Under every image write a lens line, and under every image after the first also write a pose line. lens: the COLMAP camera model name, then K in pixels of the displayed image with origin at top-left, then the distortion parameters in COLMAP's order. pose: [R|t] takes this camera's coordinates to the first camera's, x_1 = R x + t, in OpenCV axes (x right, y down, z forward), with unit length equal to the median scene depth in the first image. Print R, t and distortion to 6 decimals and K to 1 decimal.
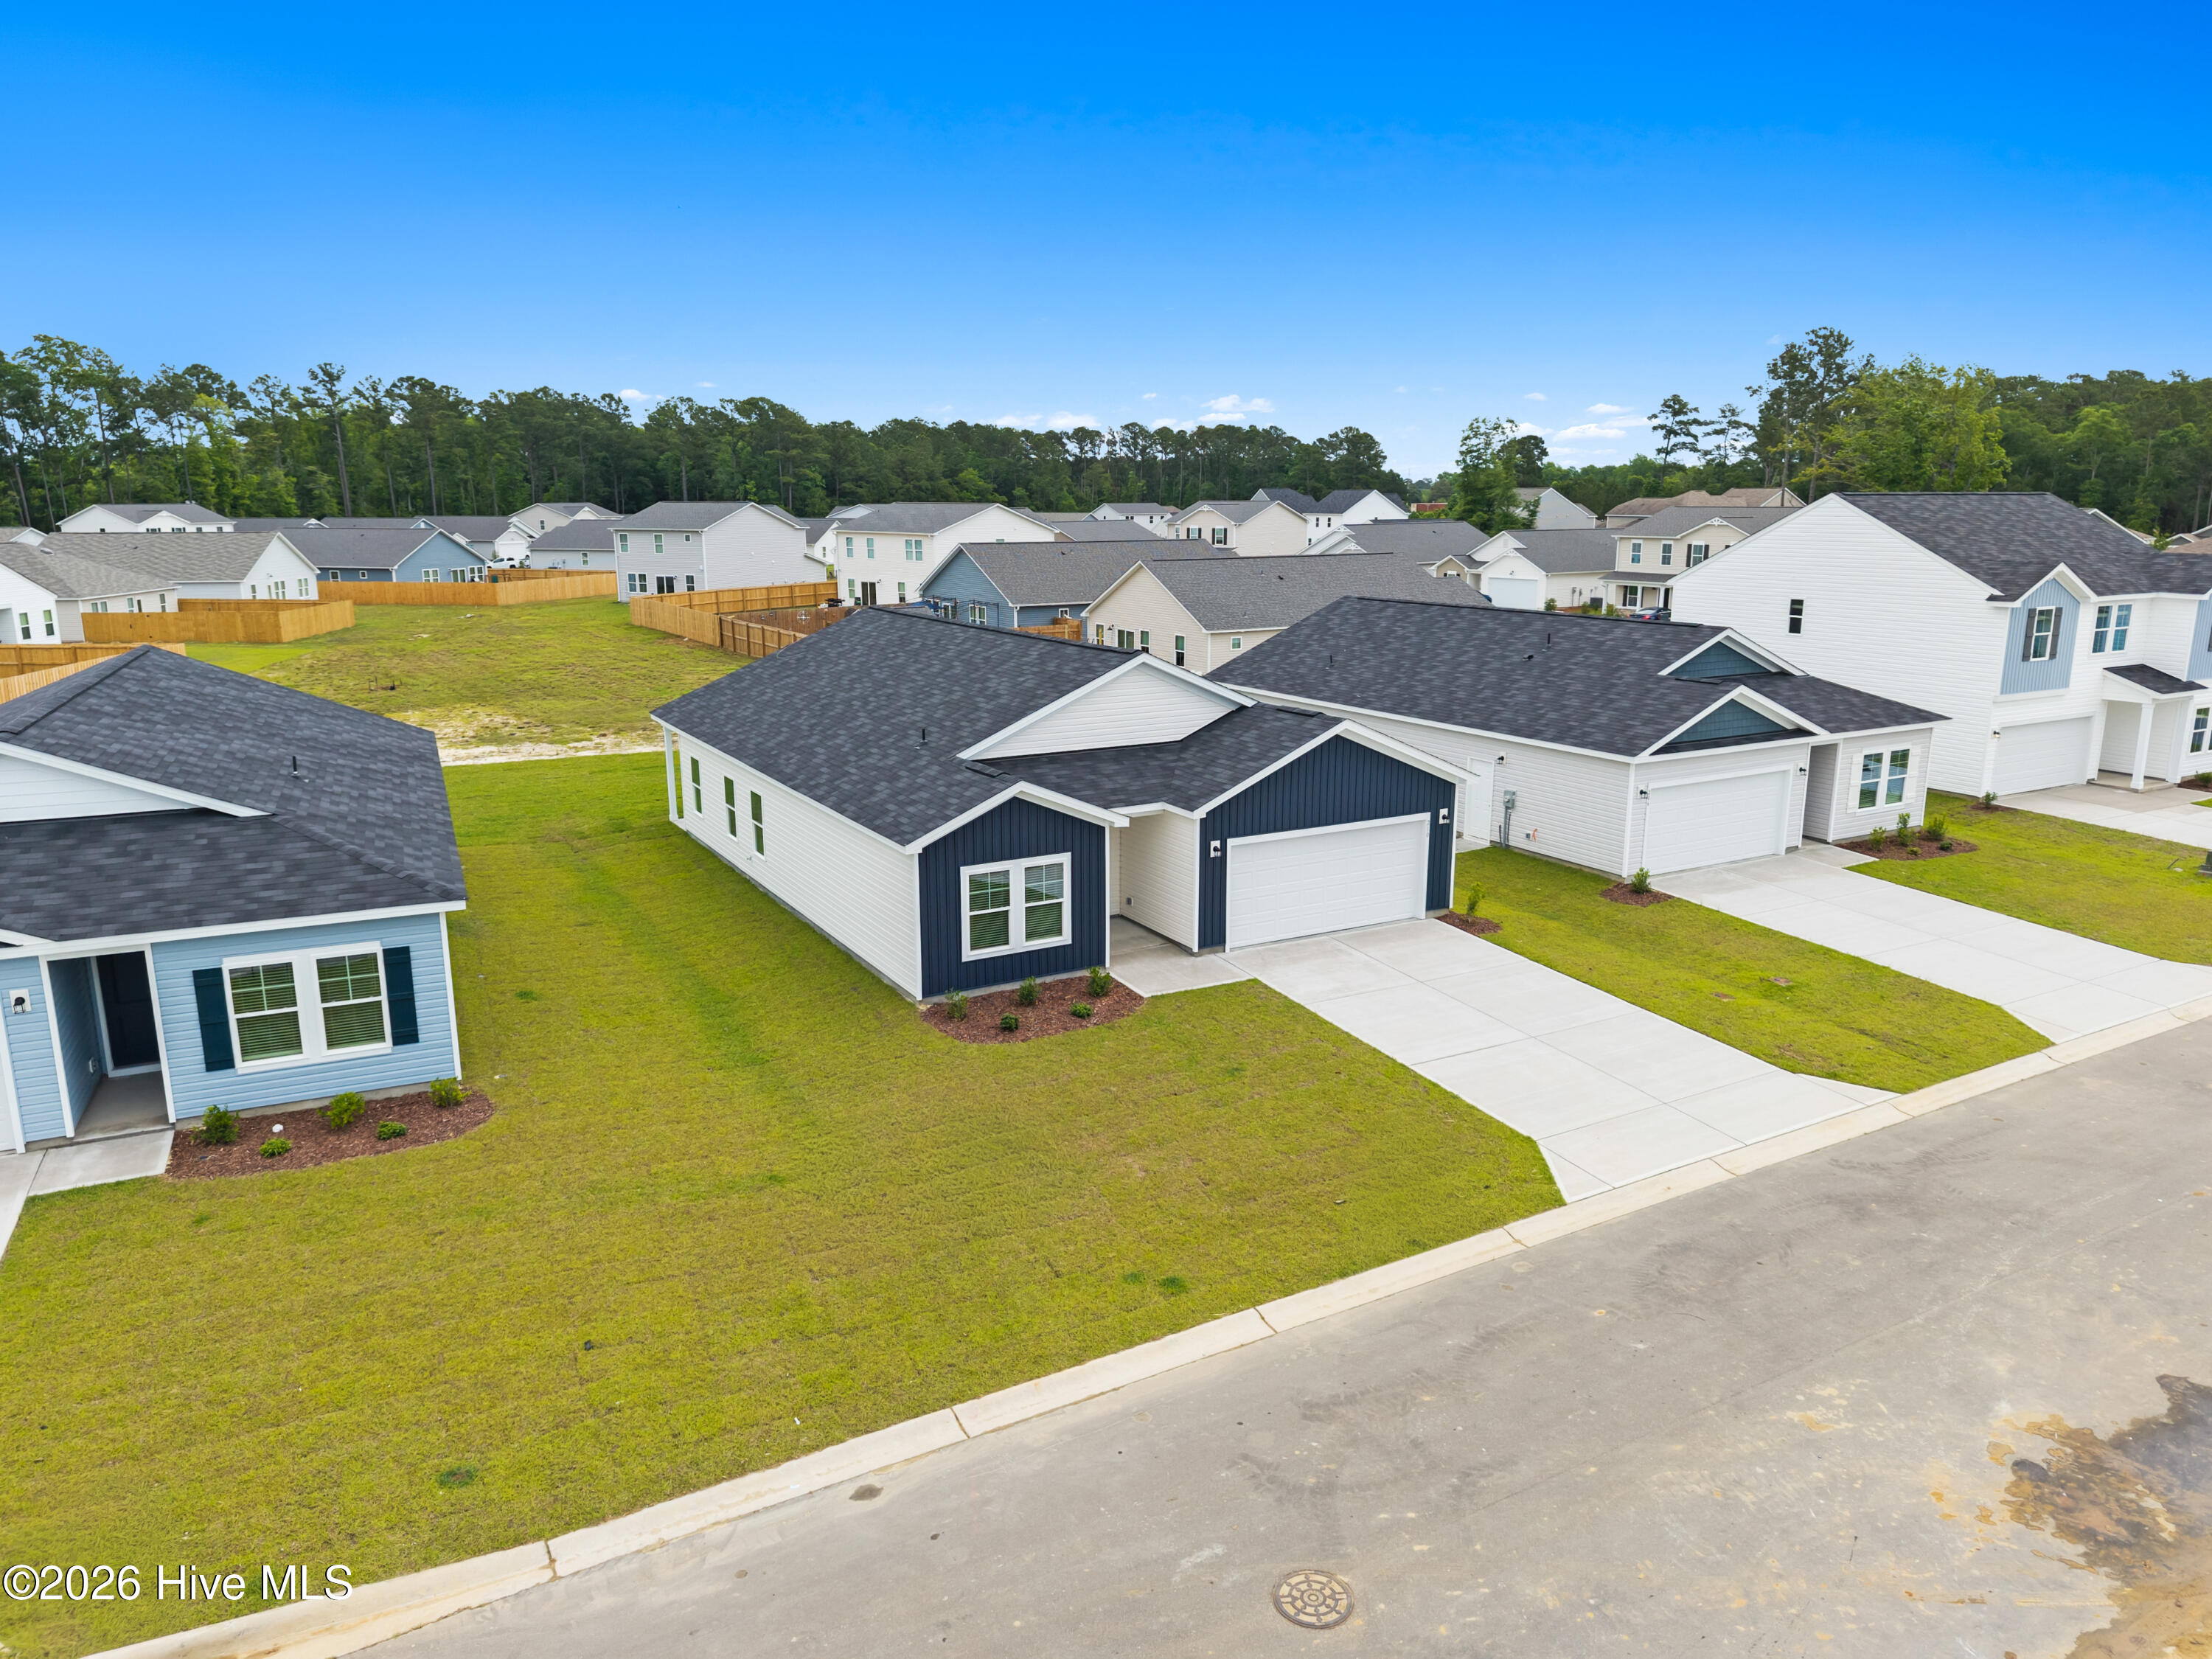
lens RADIAL K [[1490.7, 0, 1114.1], [0, 1490.7, 798.4], [0, 0, 1]] dist [0.058849, -0.000959]
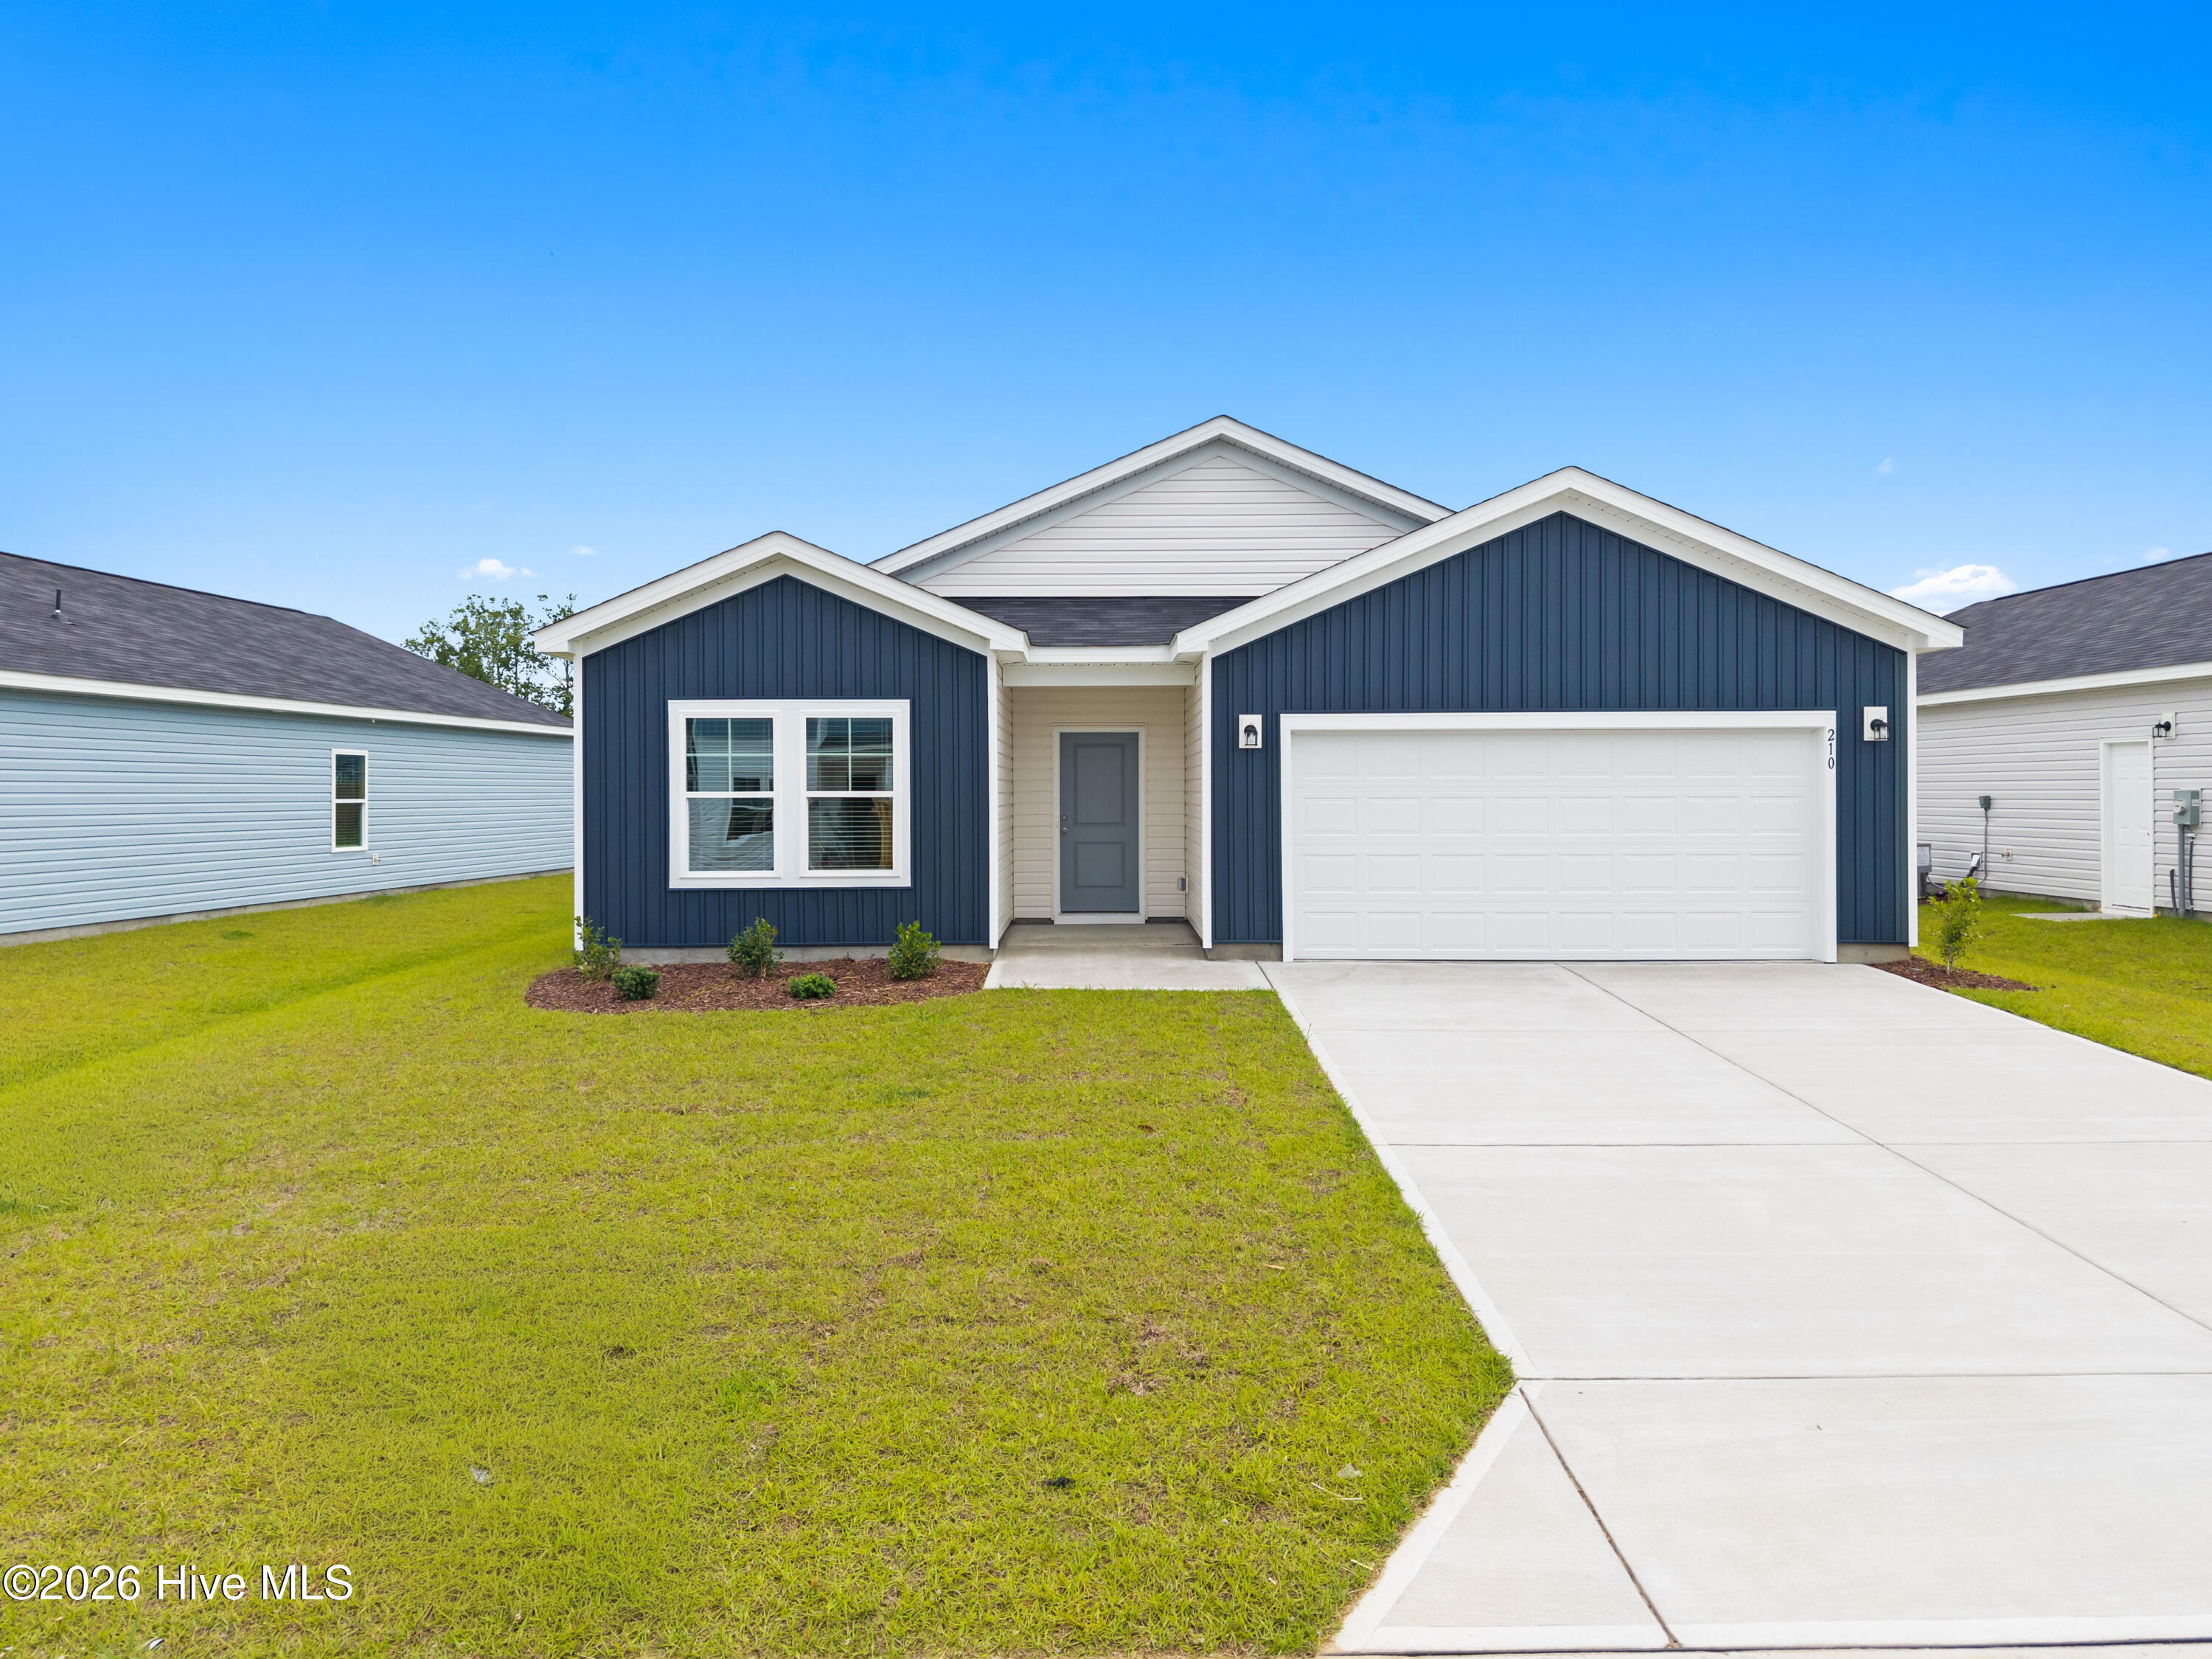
lens RADIAL K [[1500.3, 0, 1117.1], [0, 1500.3, 800.5], [0, 0, 1]] dist [0.020432, -0.001026]
pose [[0.873345, -0.000739, -0.487102, 0.263314], [-0.092469, 0.981563, -0.167282, 0.139358], [0.478245, 0.191137, 0.857175, 0.567792]]
